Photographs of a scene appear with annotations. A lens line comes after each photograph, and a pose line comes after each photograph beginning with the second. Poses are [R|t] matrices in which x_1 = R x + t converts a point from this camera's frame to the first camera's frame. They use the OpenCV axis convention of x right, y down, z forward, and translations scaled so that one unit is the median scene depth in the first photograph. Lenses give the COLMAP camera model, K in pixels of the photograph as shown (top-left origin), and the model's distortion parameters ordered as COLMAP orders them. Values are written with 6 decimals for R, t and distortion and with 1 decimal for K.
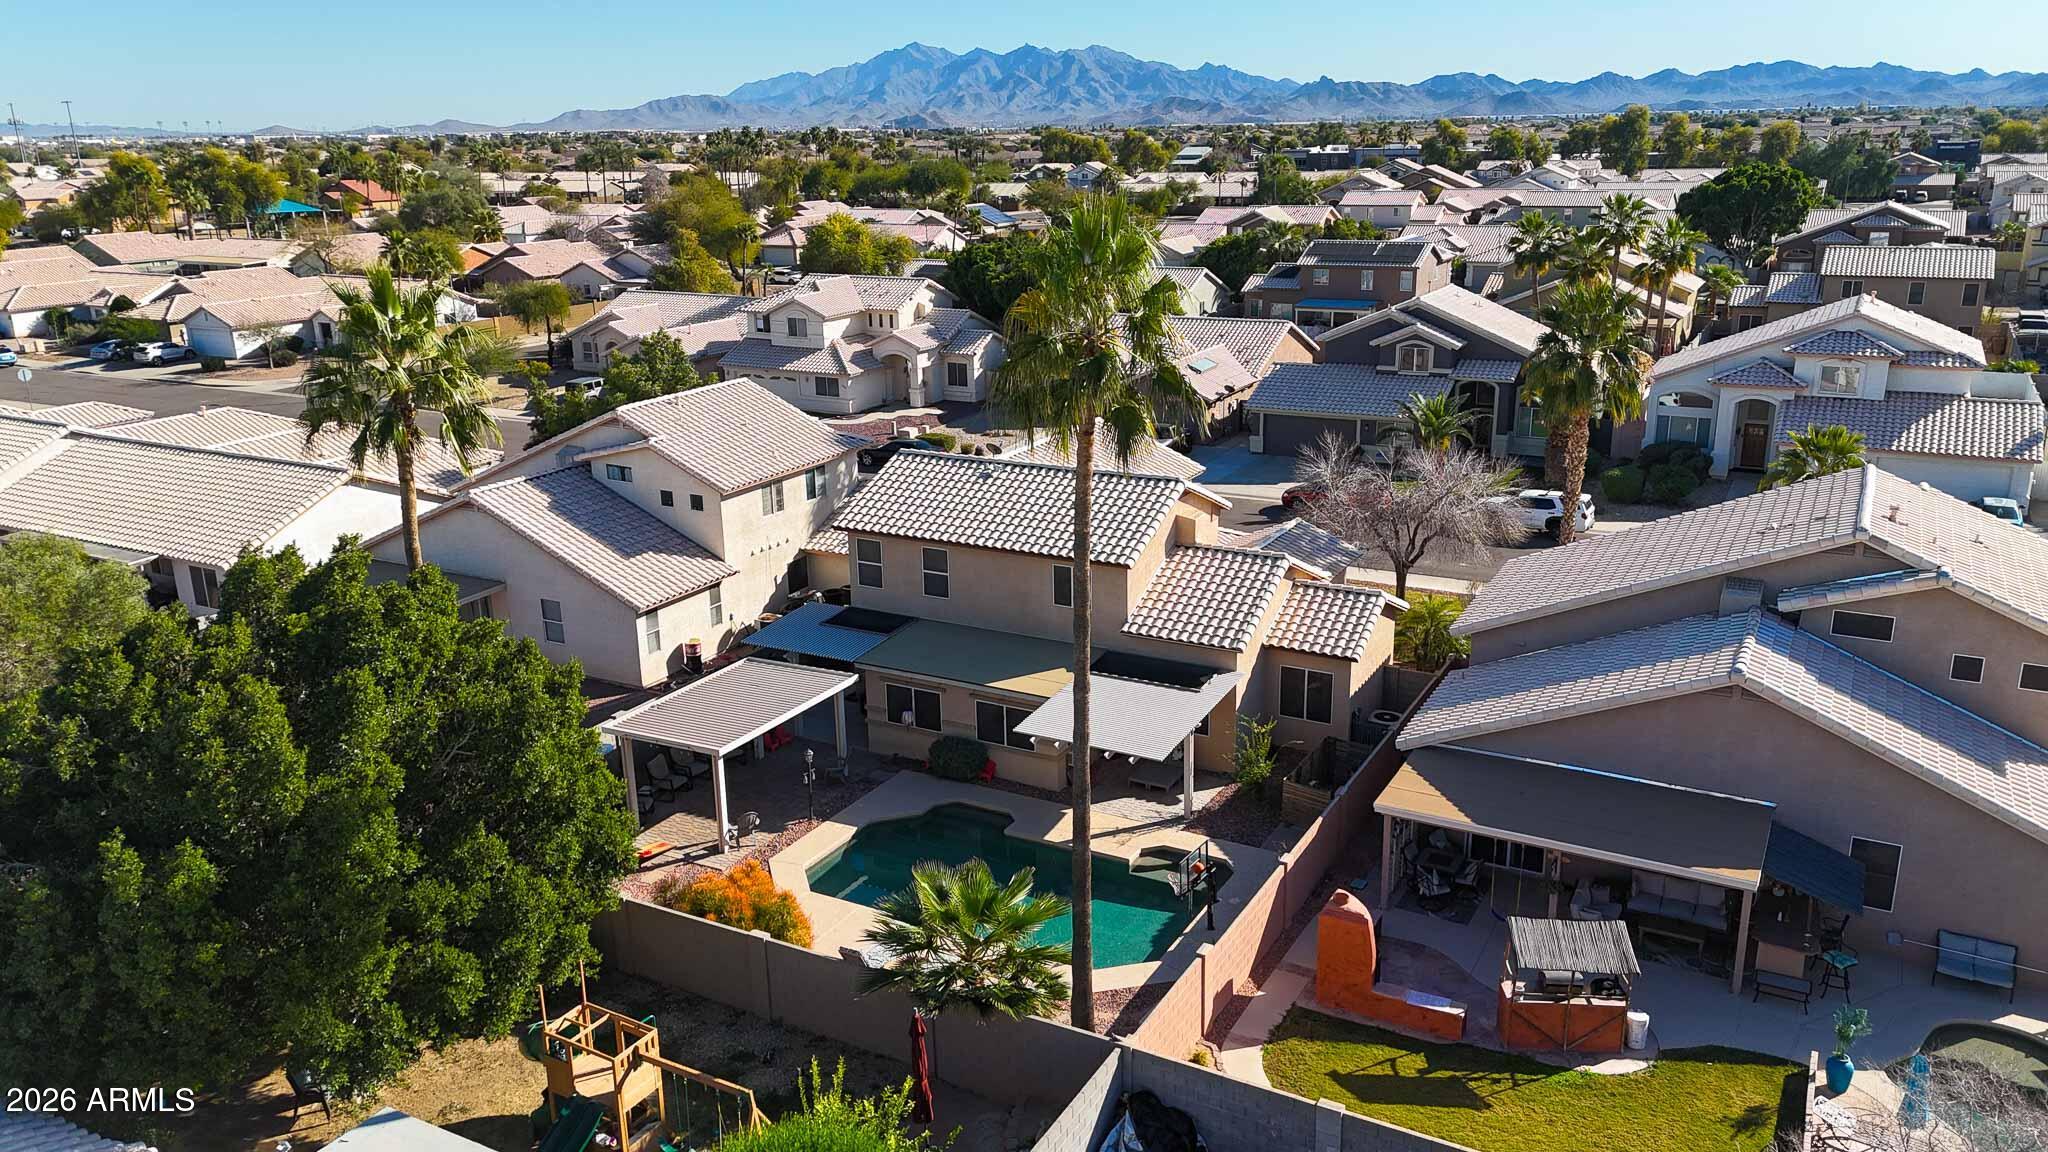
lens RADIAL K [[1498.0, 0, 1026.2], [0, 1498.0, 572.5], [0, 0, 1]] dist [0.070354, -0.066105]
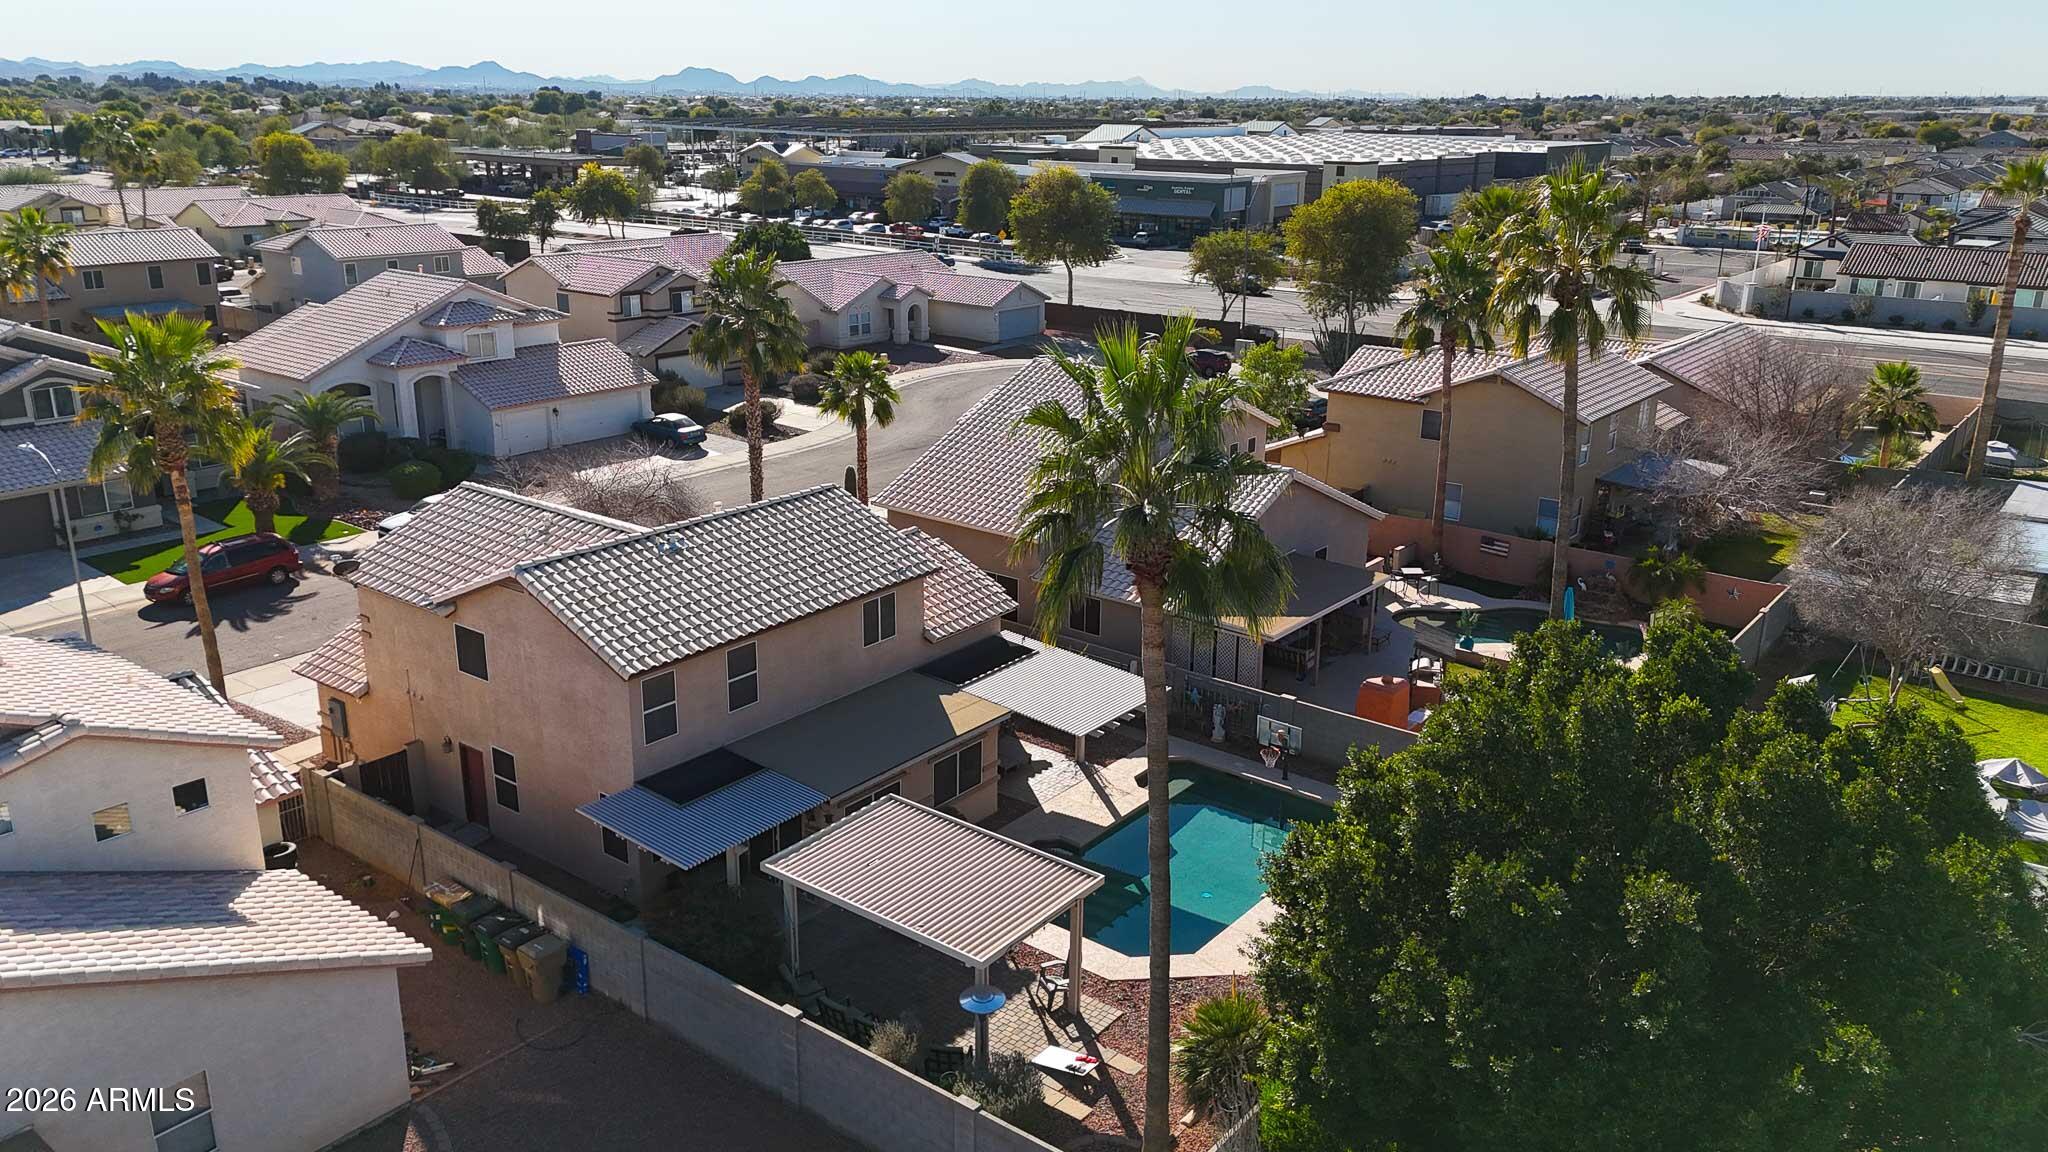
lens RADIAL K [[1518.7, 0, 1027.3], [0, 1518.7, 579.8], [0, 0, 1]] dist [0.071248, -0.063308]
pose [[0.156793, -0.280092, 0.947082, -0.773982], [0.268772, 0.934852, 0.231979, -0.190957], [-0.950357, 0.218176, 0.221859, 0.676356]]
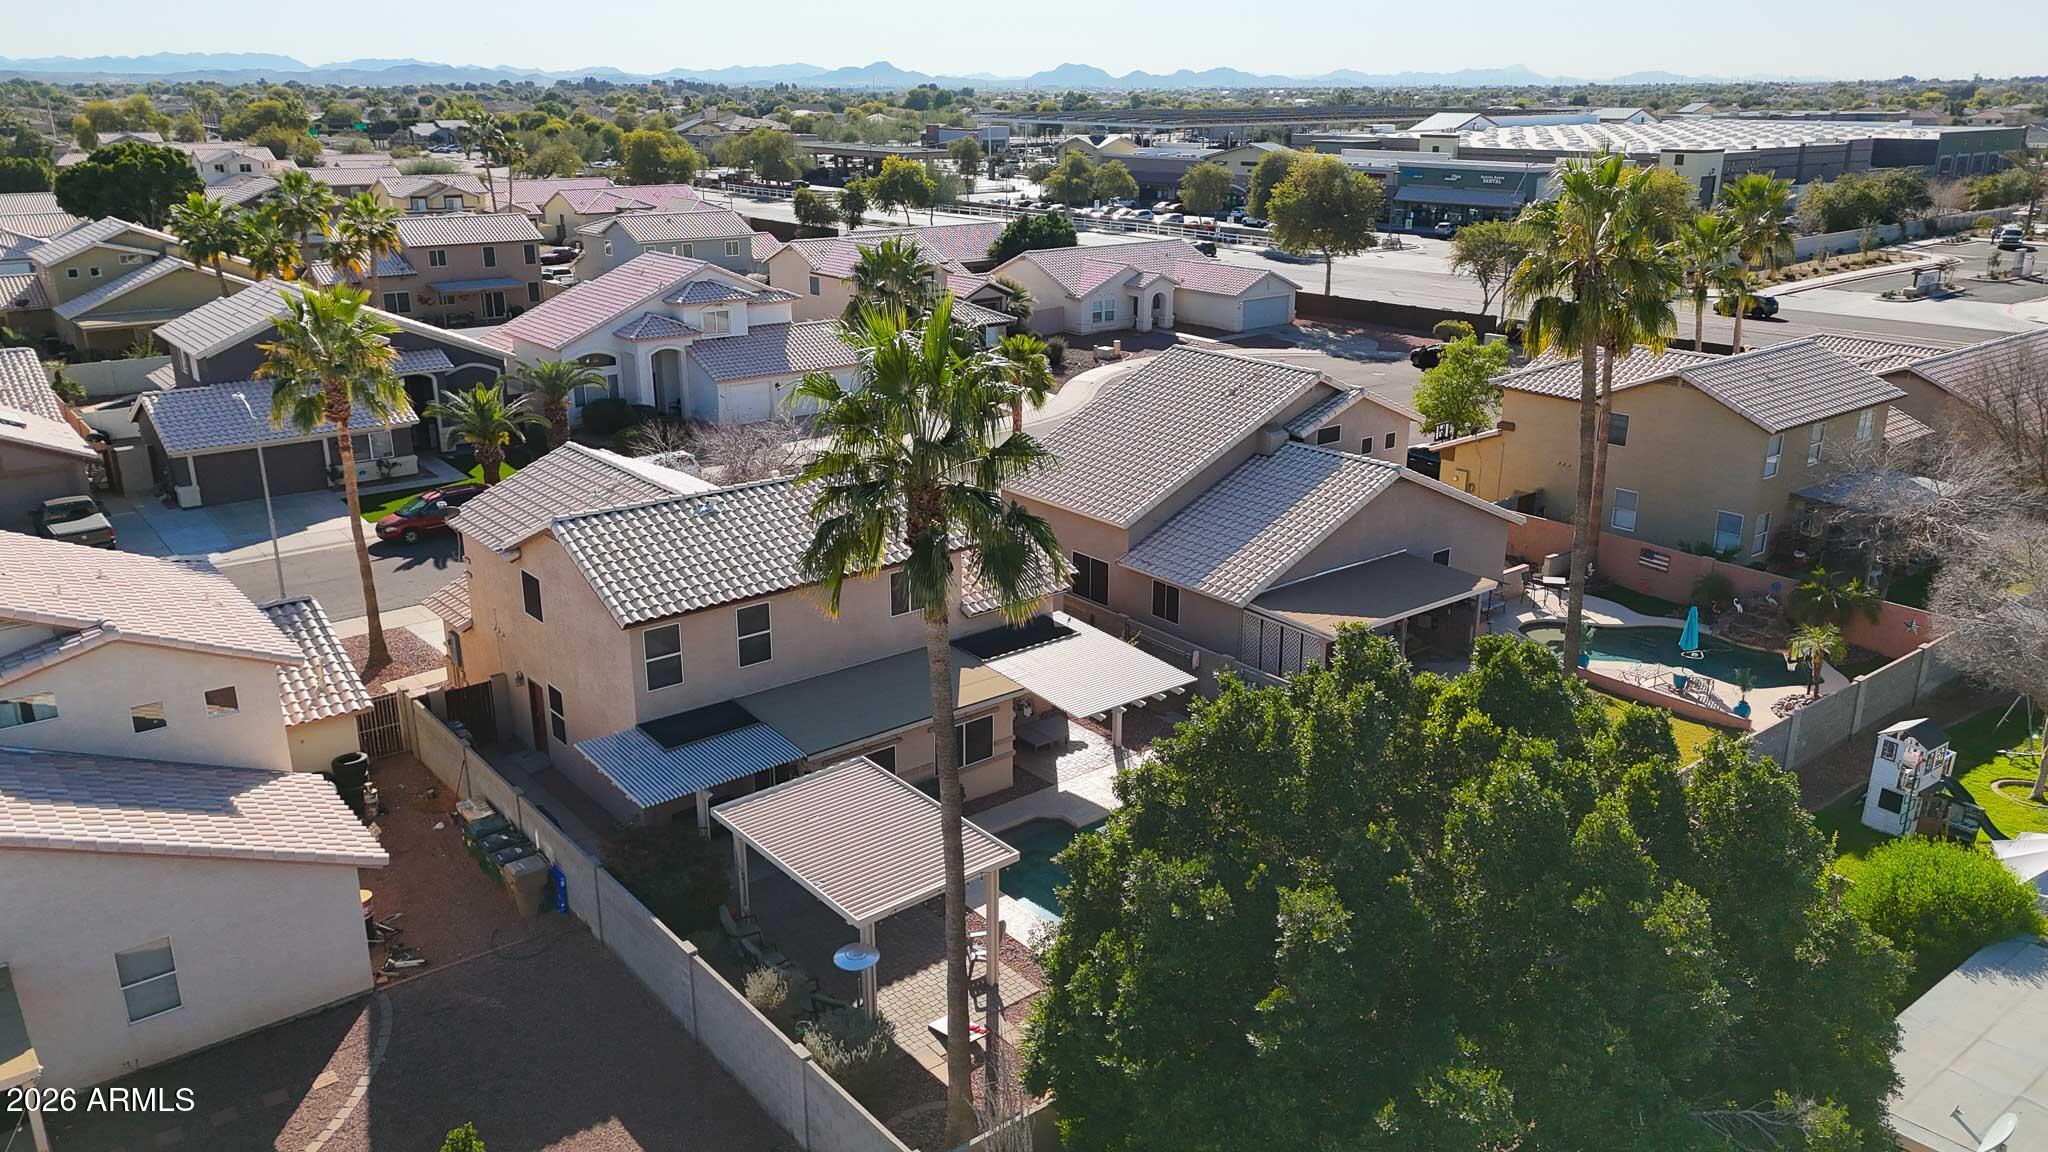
lens RADIAL K [[1498.0, 0, 1026.2], [0, 1498.0, 572.5], [0, 0, 1]] dist [0.070354, -0.066105]
pose [[0.377781, -0.267577, 0.886388, -0.727662], [0.257235, 0.949975, 0.177138, -0.140222], [-0.889445, 0.161091, 0.427713, 0.511850]]
